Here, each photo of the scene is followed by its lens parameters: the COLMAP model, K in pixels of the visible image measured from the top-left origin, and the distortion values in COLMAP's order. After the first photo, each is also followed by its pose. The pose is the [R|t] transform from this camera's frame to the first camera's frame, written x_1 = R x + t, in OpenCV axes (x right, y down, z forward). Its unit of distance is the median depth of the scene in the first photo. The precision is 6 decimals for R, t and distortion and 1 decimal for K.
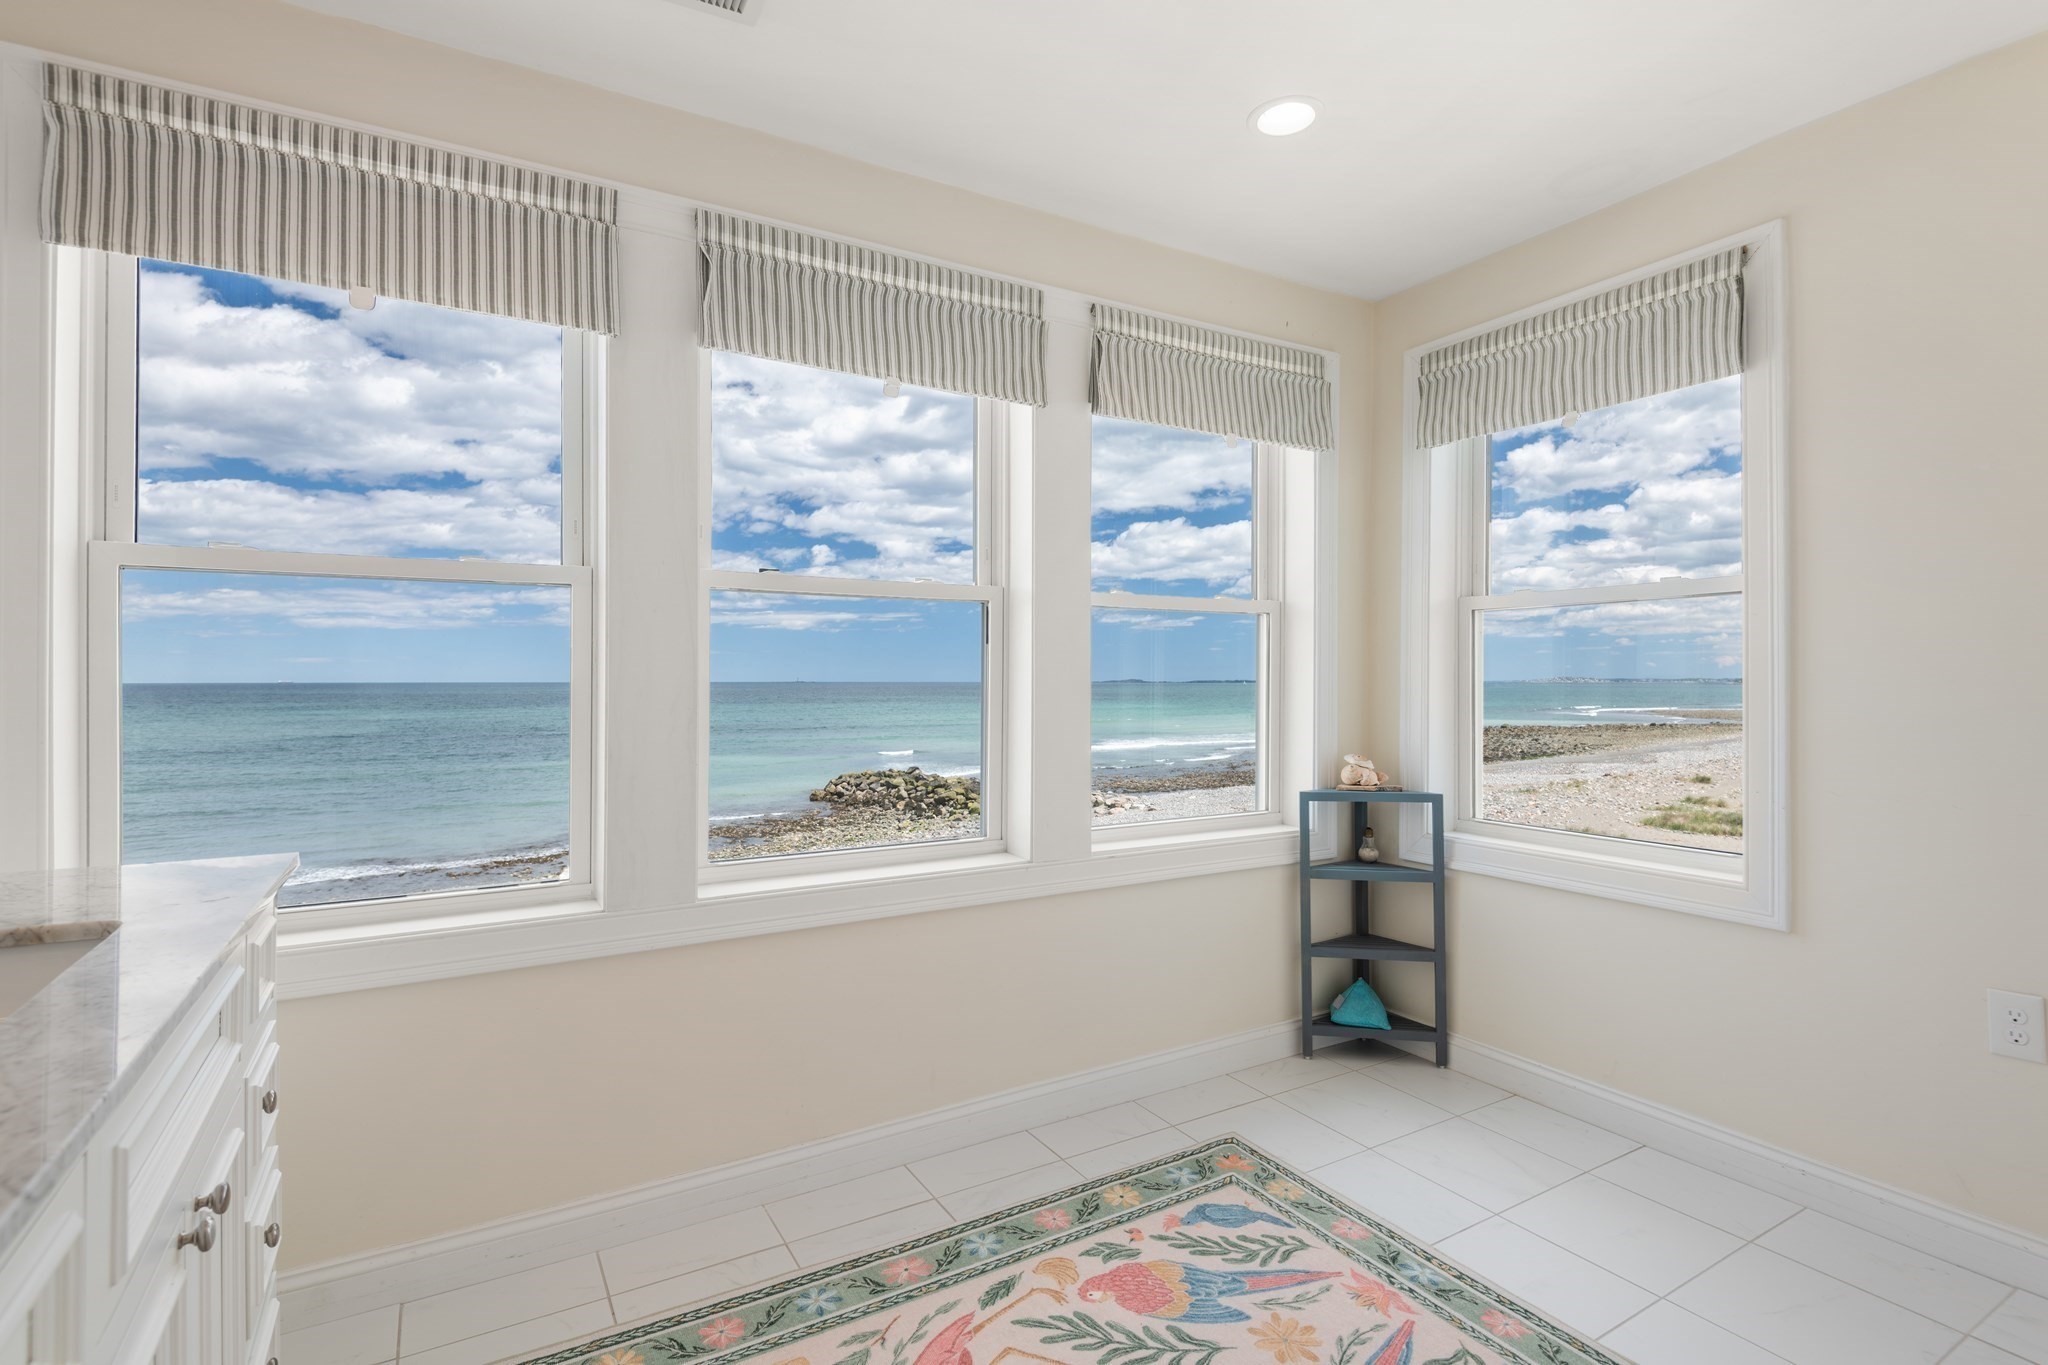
lens RADIAL K [[1004.6, 0, 1018.6], [0, 1004.6, 661.6], [0, 0, 1]] dist [0.056003, -0.021573]
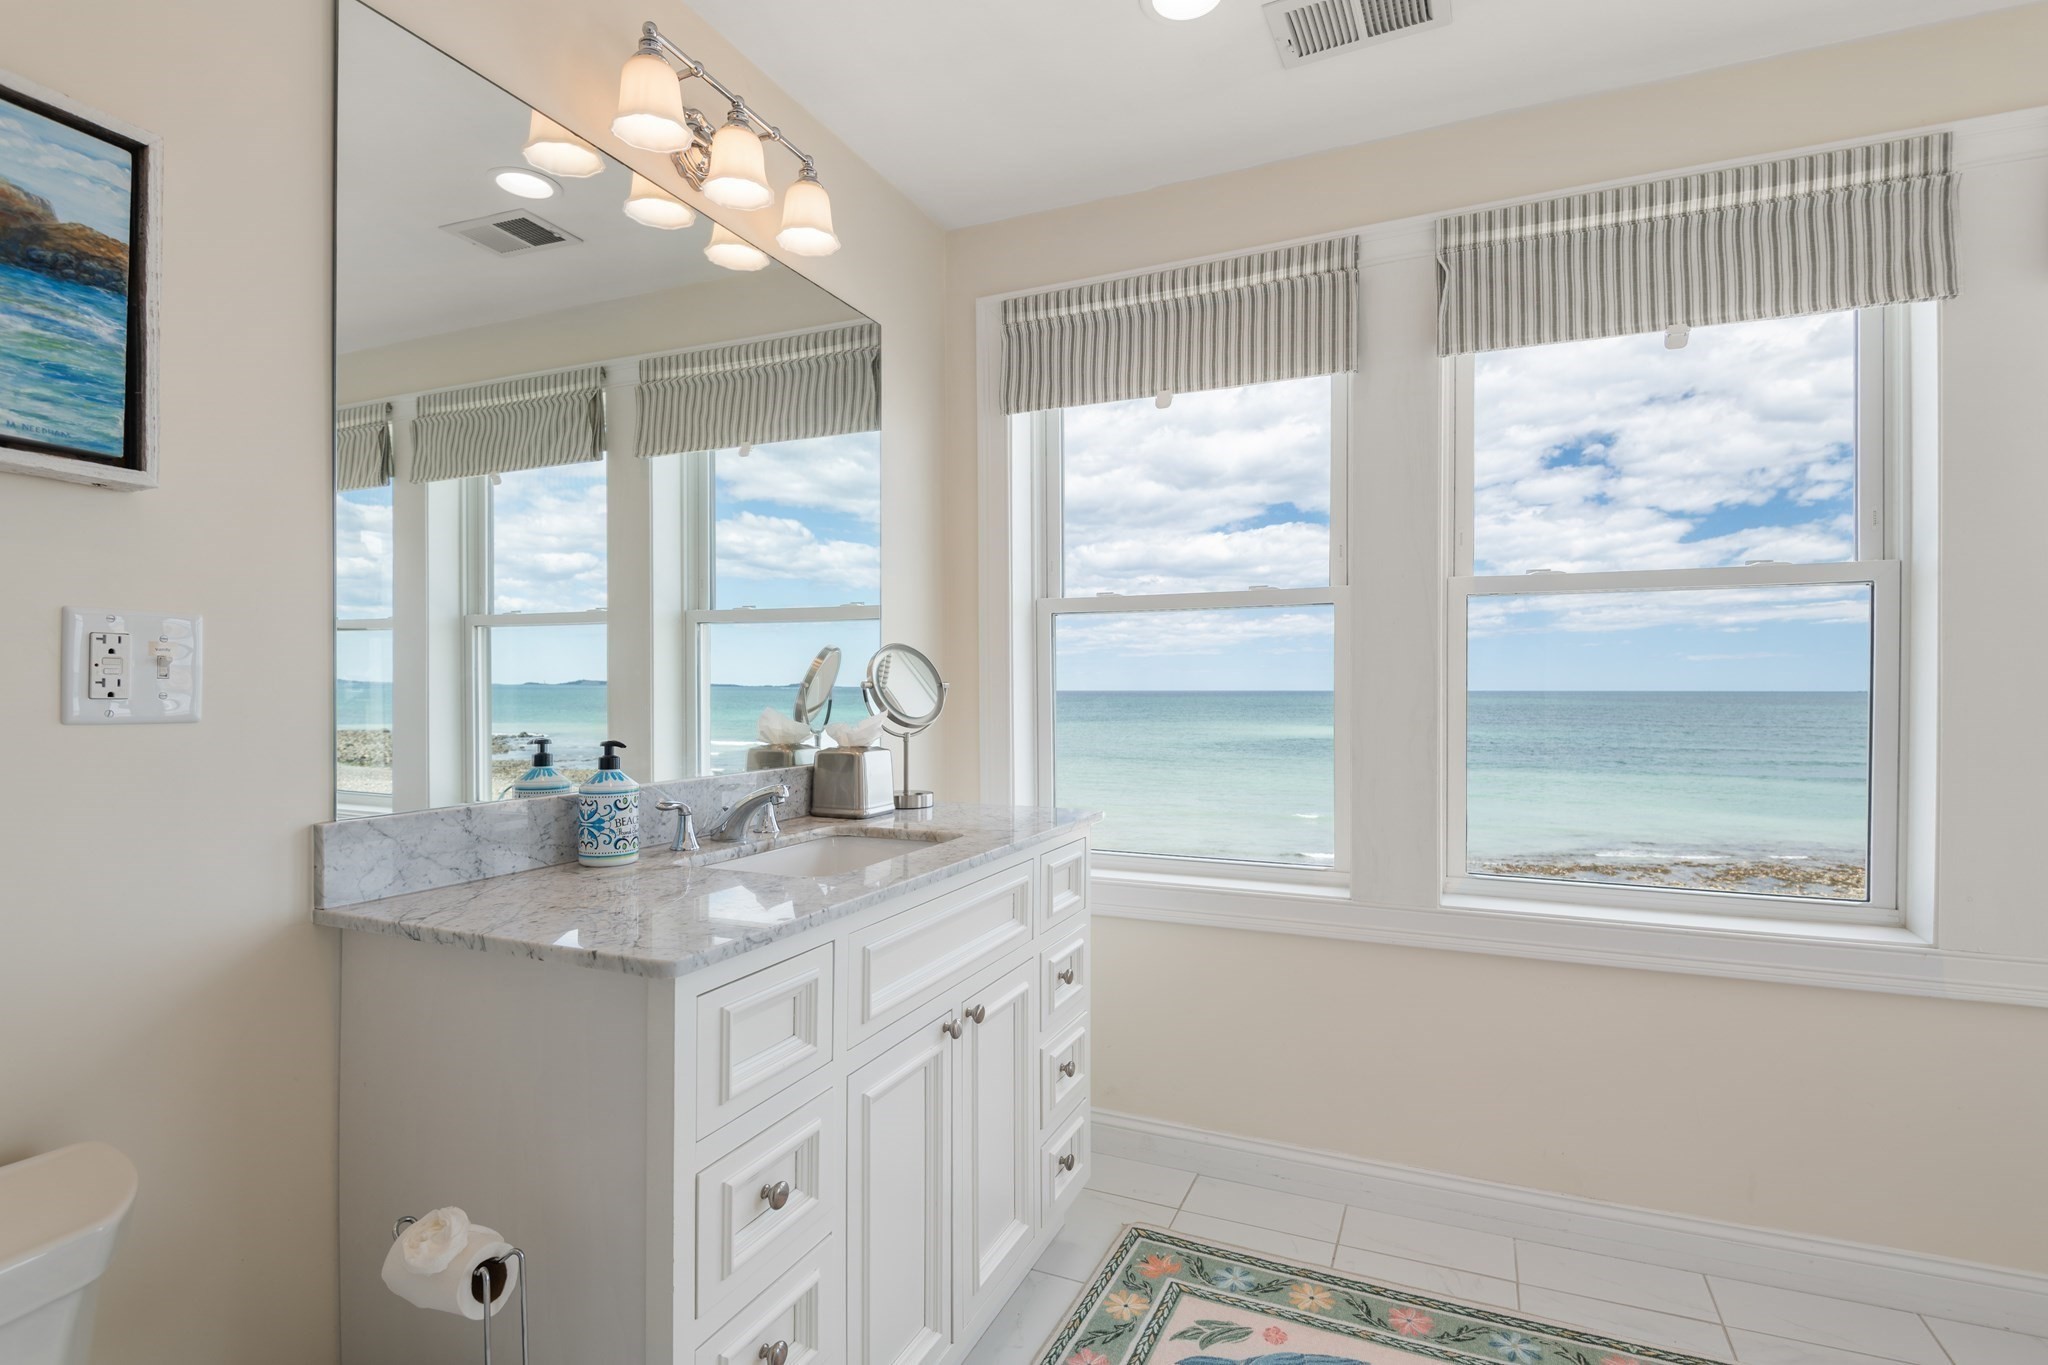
lens RADIAL K [[1003.7, 0, 1024.0], [0, 1003.7, 682.5], [0, 0, 1]] dist [0.110331, -0.042470]
pose [[0.621330, -0.004125, -0.783538, 0.285179], [0.015730, 0.999850, 0.007210, -0.003678], [0.783391, -0.016805, 0.621302, 0.048378]]
